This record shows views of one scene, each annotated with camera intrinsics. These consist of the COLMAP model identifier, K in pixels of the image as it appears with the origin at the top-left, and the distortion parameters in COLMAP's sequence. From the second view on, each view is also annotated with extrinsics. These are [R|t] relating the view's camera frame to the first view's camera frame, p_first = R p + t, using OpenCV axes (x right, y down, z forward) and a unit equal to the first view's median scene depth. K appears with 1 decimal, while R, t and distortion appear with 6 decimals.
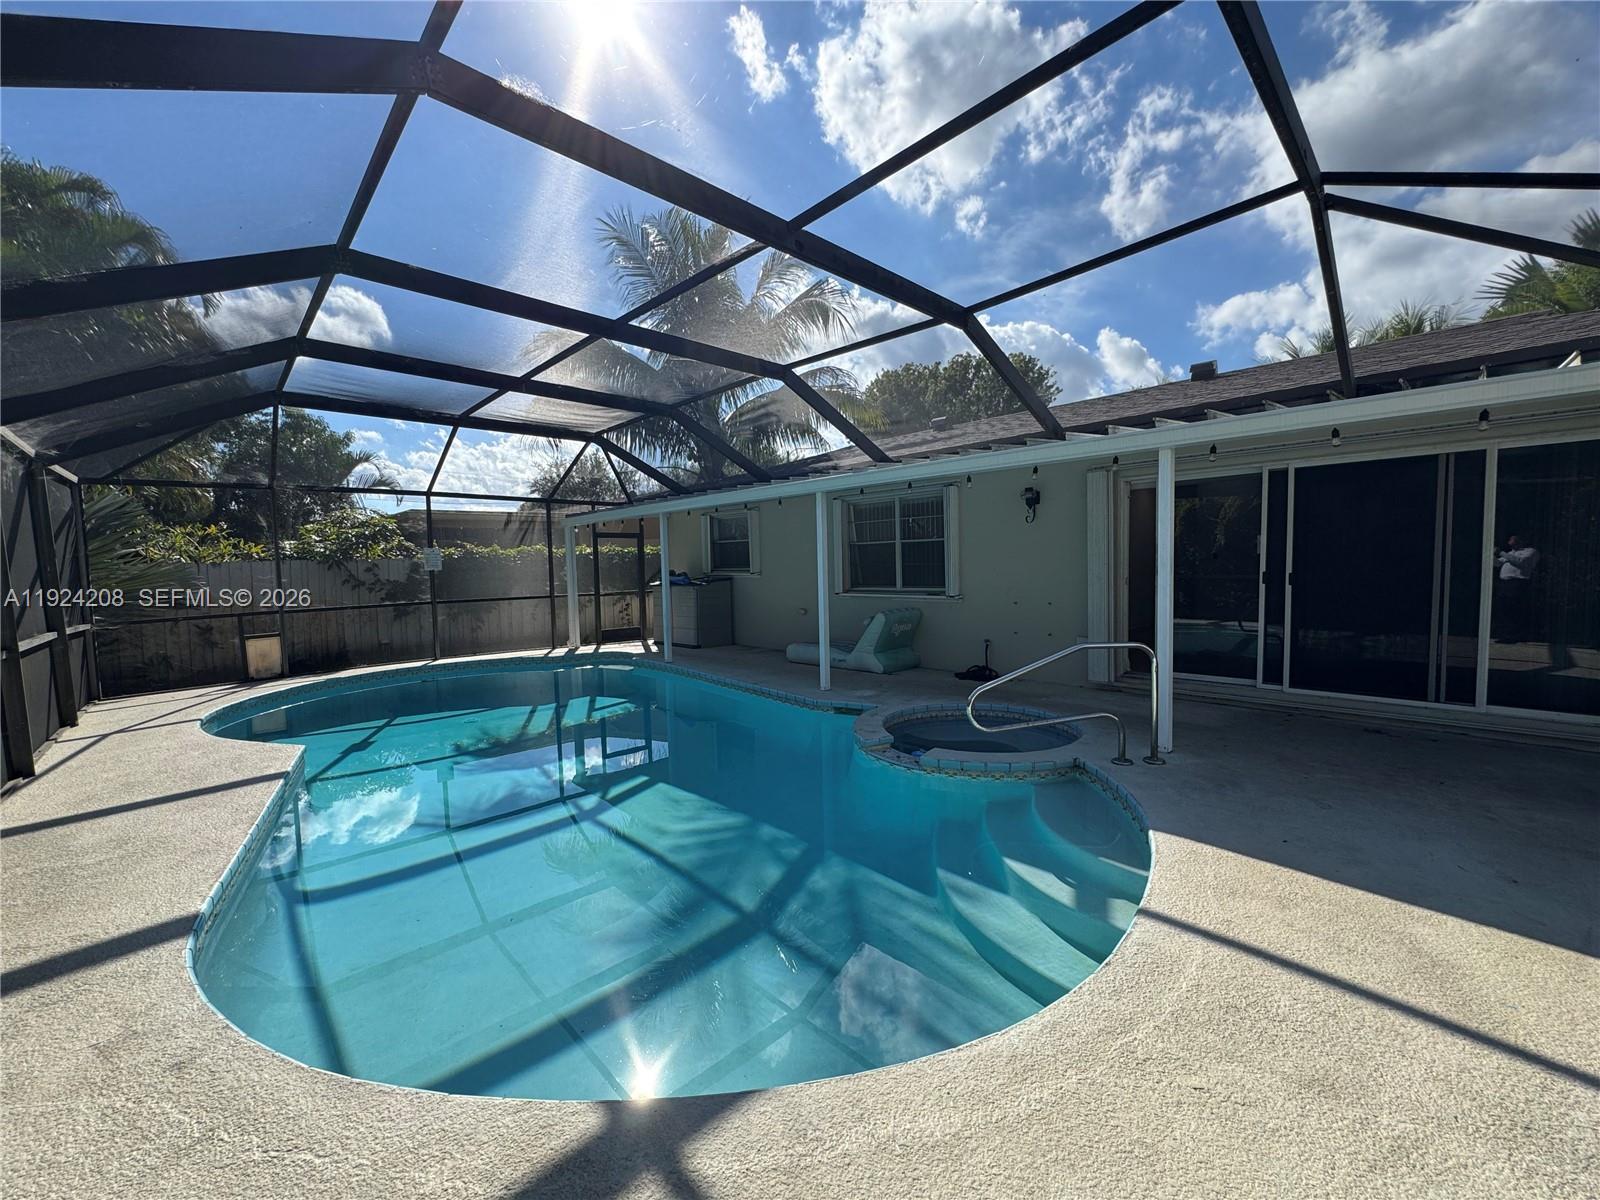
lens RADIAL K [[639.4, 0, 807.5], [0, 639.4, 598.3], [0, 0, 1]] dist [-0.003285, 0.000821]
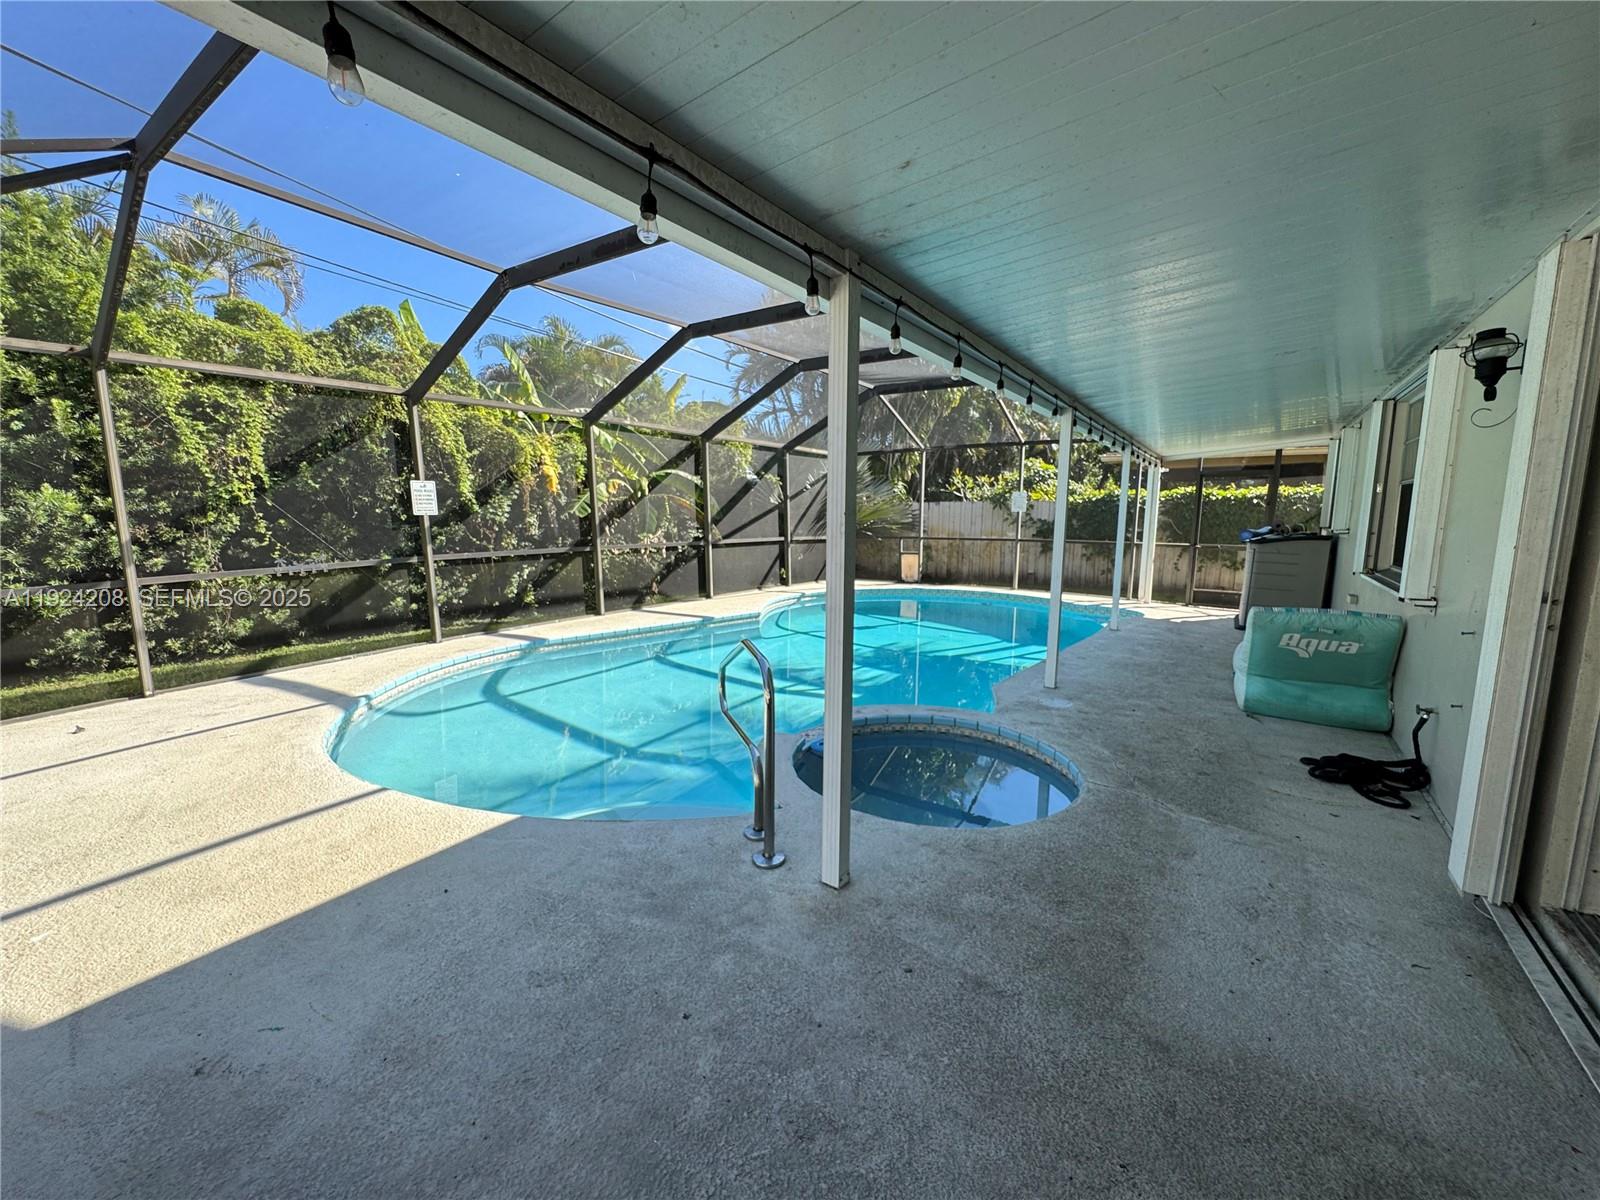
lens RADIAL K [[639.4, 0, 791.7], [0, 639.4, 604.4], [0, 0, 1]] dist [-0.003285, 0.000821]
pose [[0.198016, 0.167102, -0.965850, 0.573028], [-0.065853, 0.985403, 0.156983, -0.041242], [0.977984, 0.032519, 0.206130, 0.466901]]
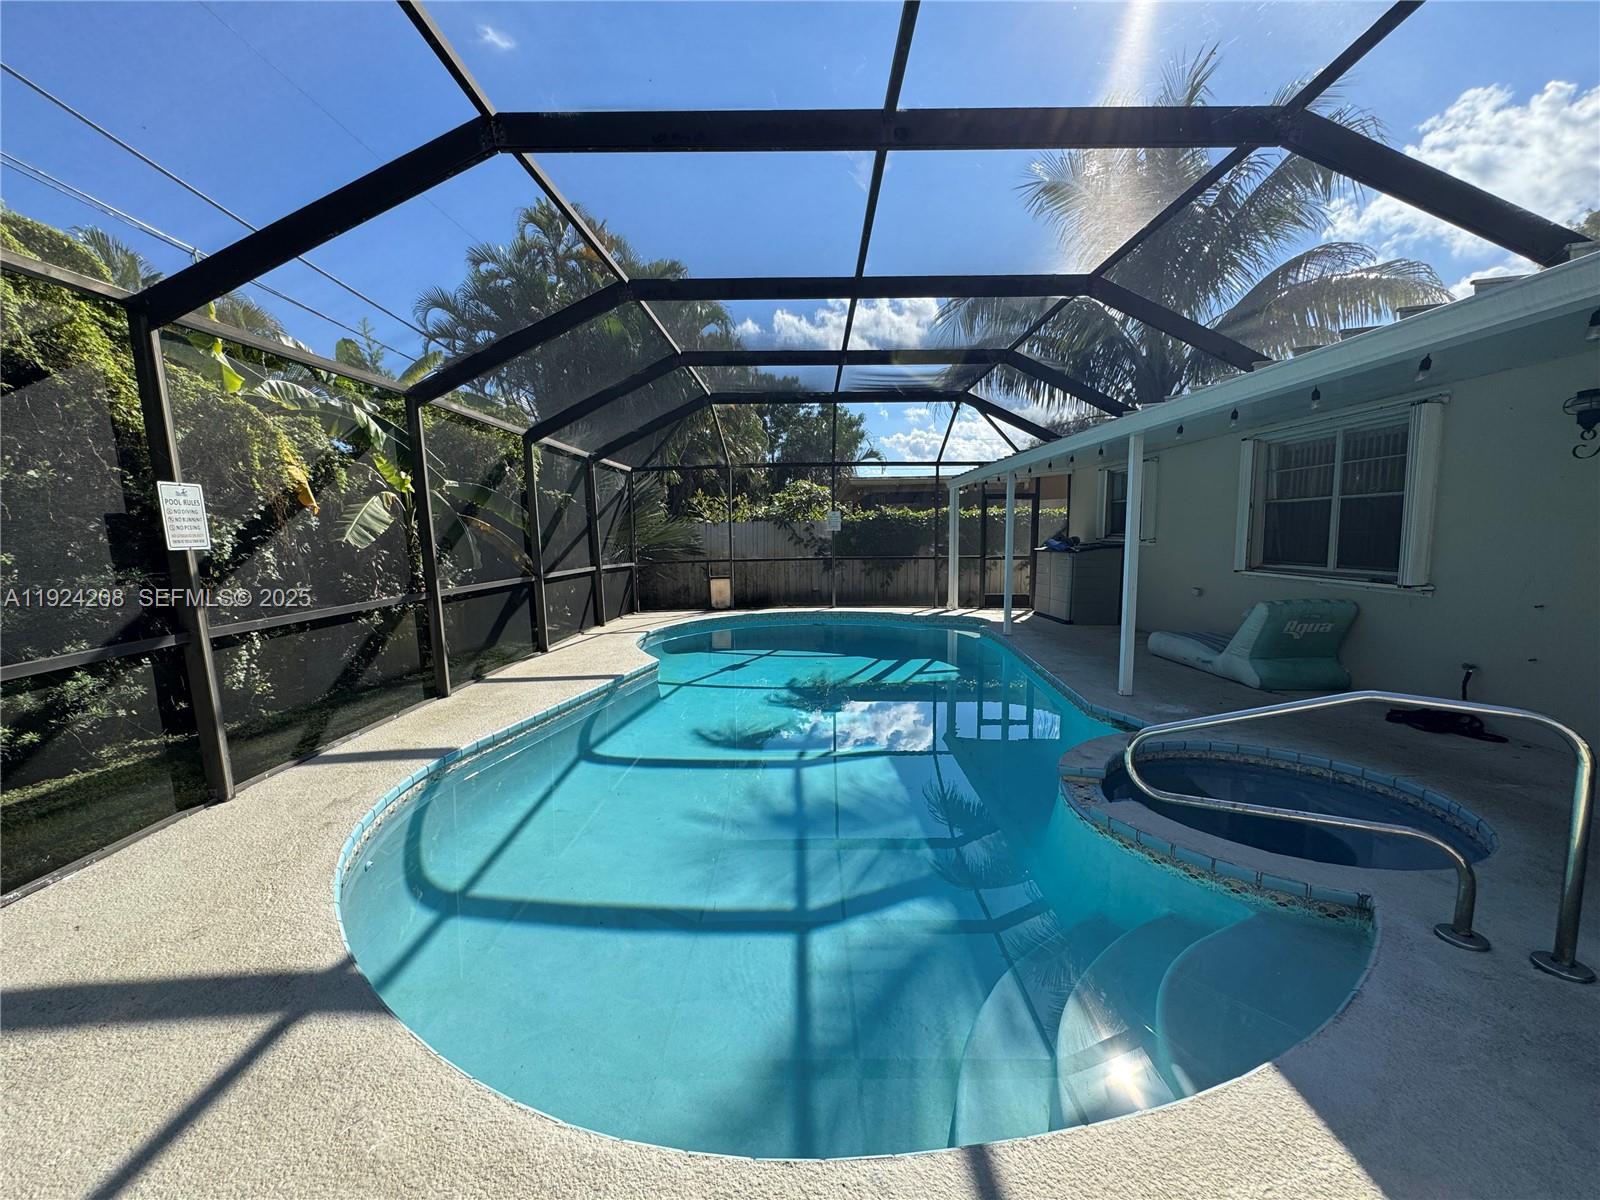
lens RADIAL K [[639.4, 0, 805.9], [0, 639.4, 605.0], [0, 0, 1]] dist [-0.003285, 0.000821]
pose [[0.715528, 0.094705, -0.692134, 0.234167], [-0.045118, 0.994965, 0.089498, -0.013881], [0.697125, -0.032811, 0.716198, 0.150877]]
